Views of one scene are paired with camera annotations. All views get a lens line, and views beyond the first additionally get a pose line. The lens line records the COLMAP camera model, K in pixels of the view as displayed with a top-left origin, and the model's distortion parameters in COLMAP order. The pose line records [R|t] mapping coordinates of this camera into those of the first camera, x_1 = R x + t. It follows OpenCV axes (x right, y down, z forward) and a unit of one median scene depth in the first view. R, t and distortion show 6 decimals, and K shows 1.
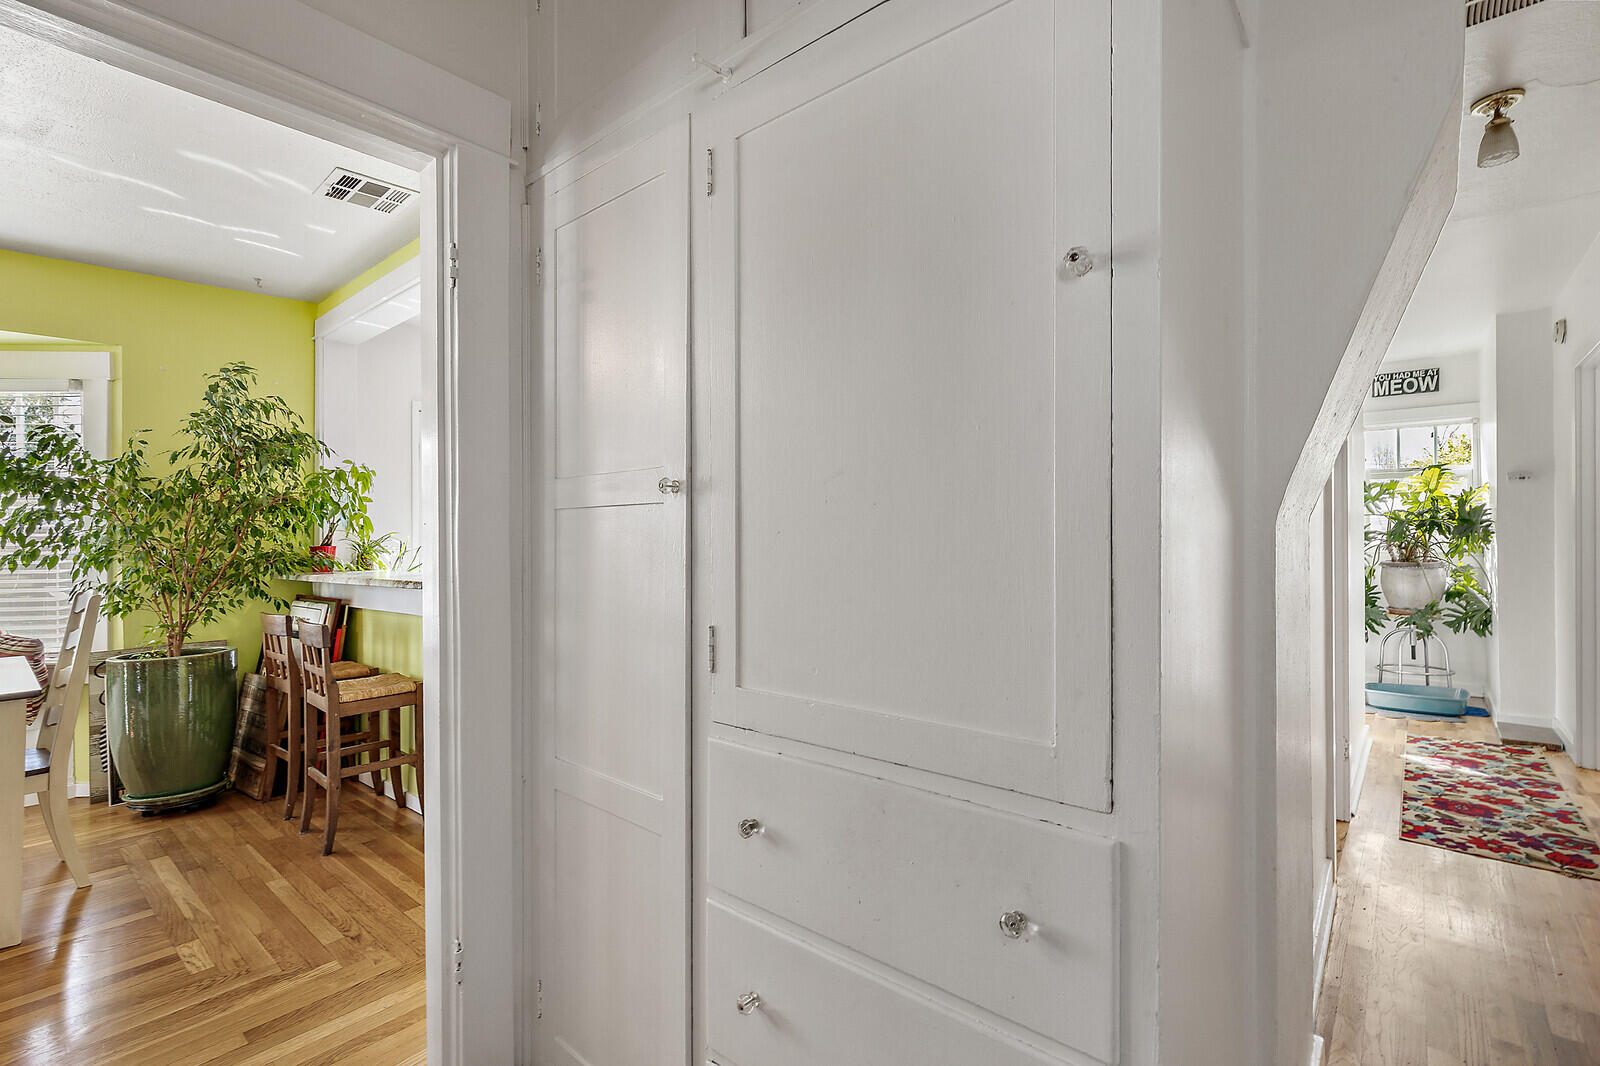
lens RADIAL K [[725.3, 0, 795.6], [0, 725.3, 537.3], [0, 0, 1]] dist [0.000699, 0.000605]
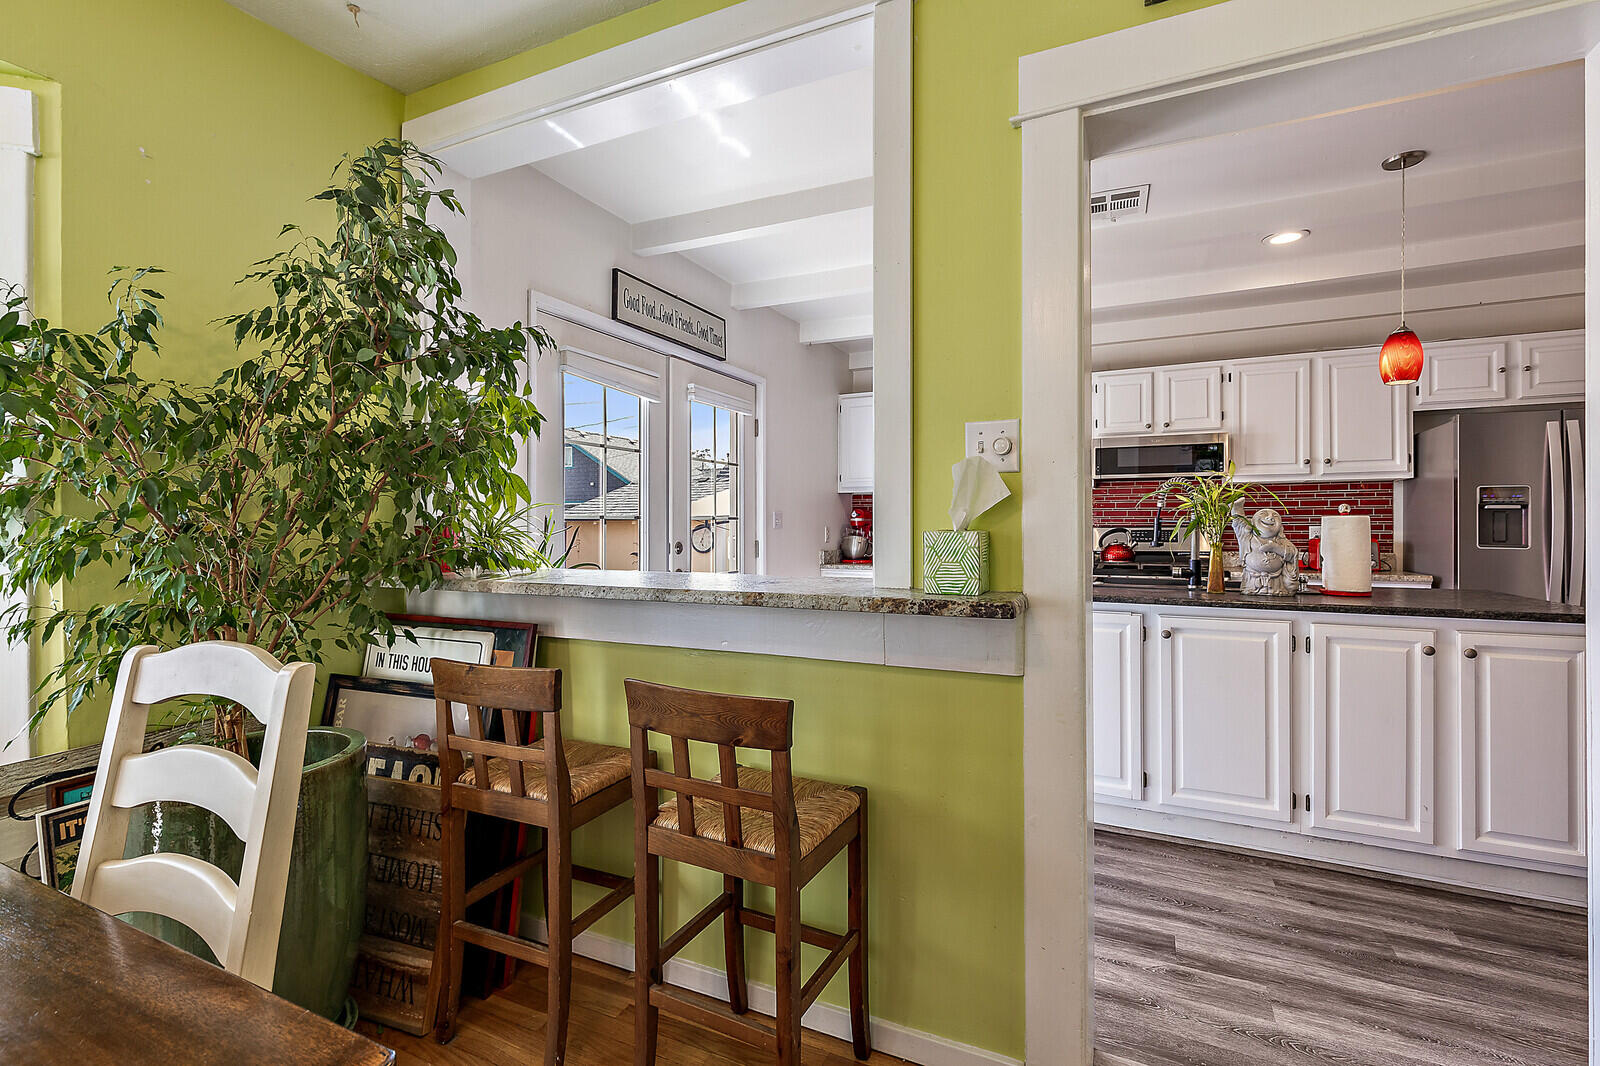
lens RADIAL K [[725.3, 0, 806.6], [0, 725.3, 528.8], [0, 0, 1]] dist [0.000699, 0.000605]
pose [[0.964452, 0.004783, 0.264215, -0.612921], [-0.007085, 0.999945, 0.007763, 0.007677], [-0.264163, -0.009359, 0.964433, 0.448151]]
